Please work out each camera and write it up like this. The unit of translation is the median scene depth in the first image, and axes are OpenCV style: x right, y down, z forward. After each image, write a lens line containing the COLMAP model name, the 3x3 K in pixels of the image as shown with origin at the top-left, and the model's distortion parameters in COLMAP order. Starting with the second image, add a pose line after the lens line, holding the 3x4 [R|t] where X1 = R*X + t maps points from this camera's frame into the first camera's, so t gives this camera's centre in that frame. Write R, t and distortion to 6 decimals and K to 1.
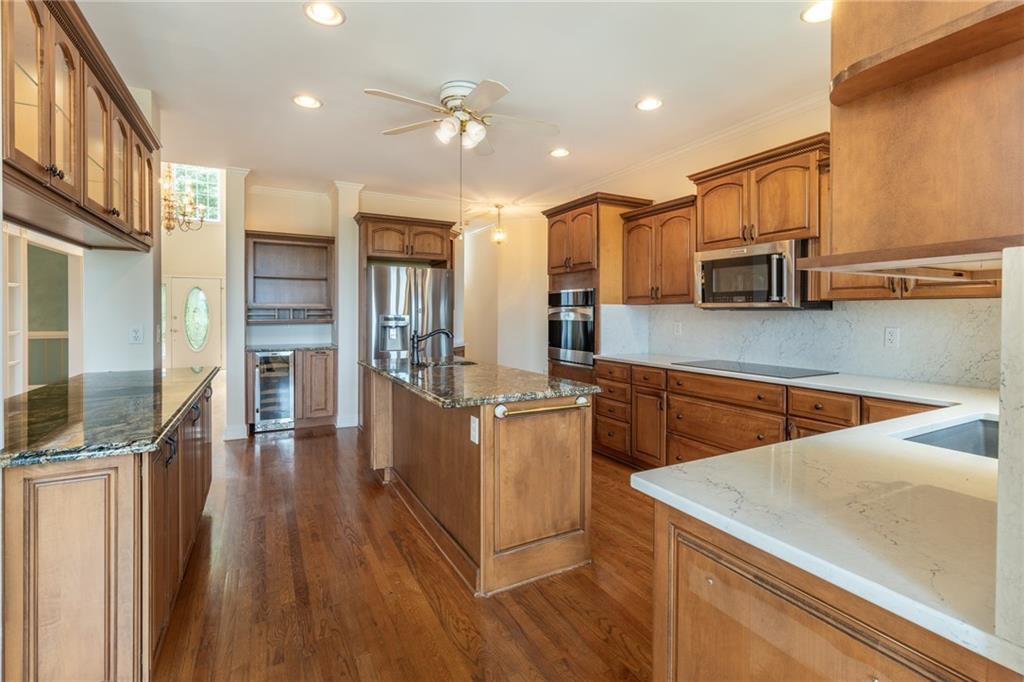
lens RADIAL K [[473.0, 0, 529.5], [0, 473.0, 313.1], [0, 0, 1]] dist [0.001268, 0.000190]
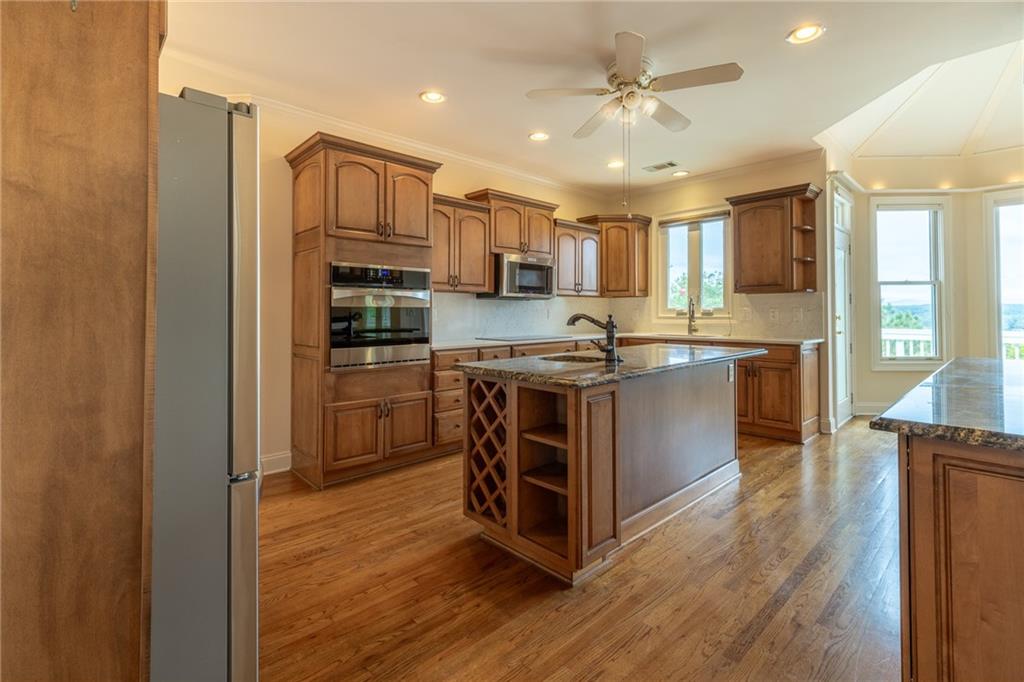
lens RADIAL K [[473.0, 0, 529.5], [0, 473.0, 313.1], [0, 0, 1]] dist [0.001268, 0.000190]
pose [[-0.255859, -0.004646, 0.966703, -0.884242], [0.001053, 0.999987, 0.005084, 0.027102], [-0.966714, 0.002319, -0.255851, 1.225380]]
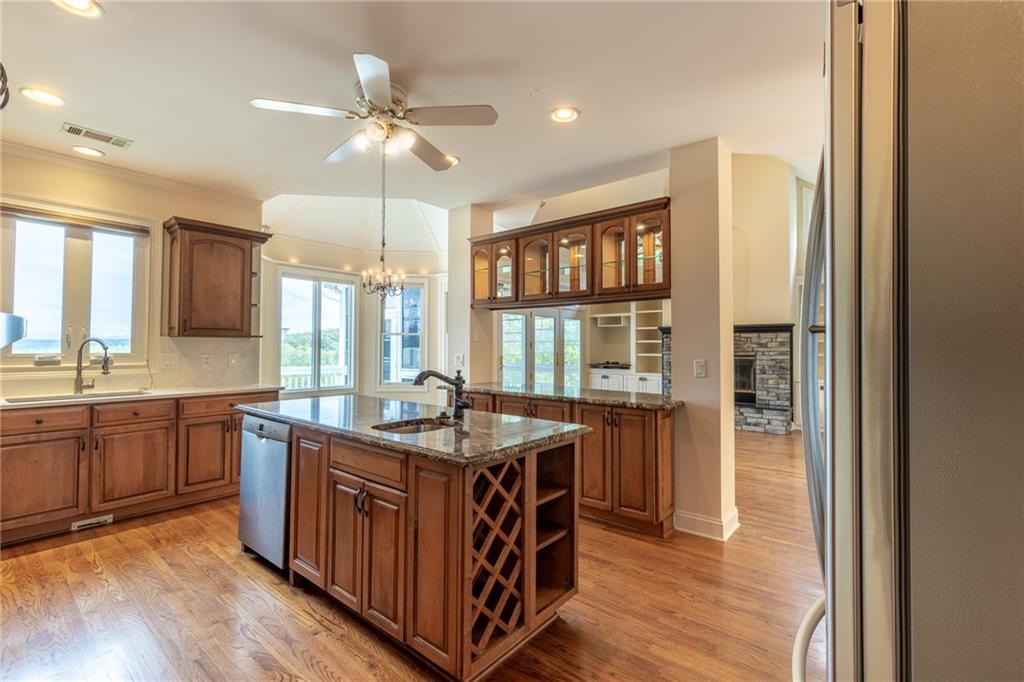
lens RADIAL K [[457.4, 0, 512.0], [0, 457.4, 341.0], [0, 0, 1]] dist [0.000476, 0.000221]
pose [[-0.935007, -0.012960, -0.354393, -0.067574], [-0.007624, 0.999836, -0.016449, 0.000902], [0.354548, -0.012678, -0.934952, 1.583742]]
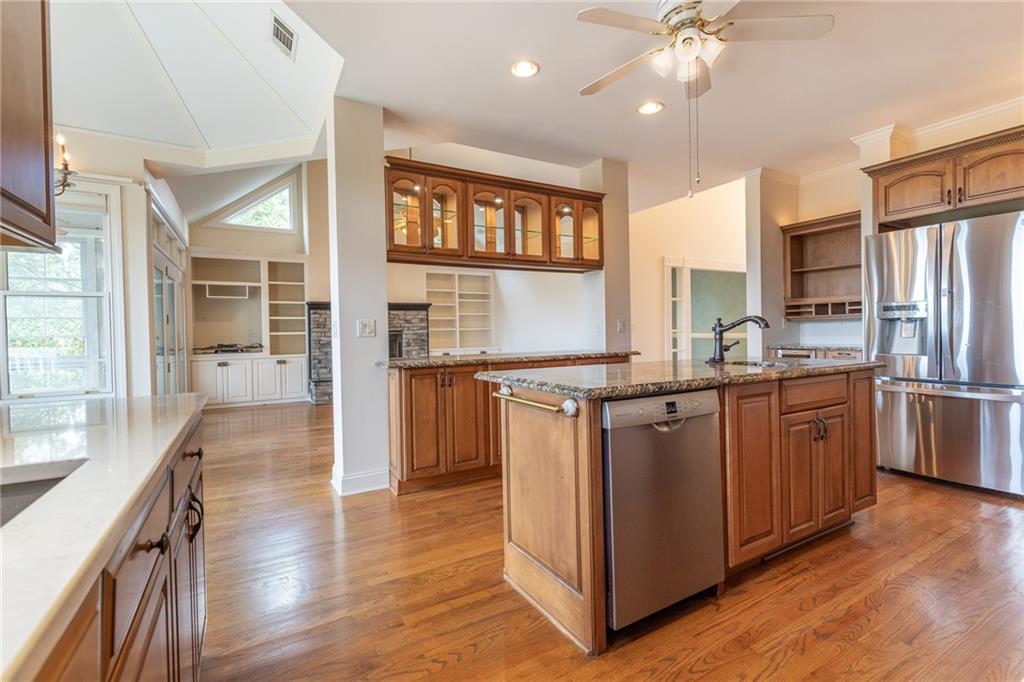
lens RADIAL K [[457.4, 0, 512.0], [0, 457.4, 341.0], [0, 0, 1]] dist [0.000476, 0.000221]
pose [[0.008311, 0.014882, -0.999855, 0.505310], [0.019851, 0.999690, 0.015044, 0.052656], [0.999768, -0.019973, 0.008013, 0.595284]]
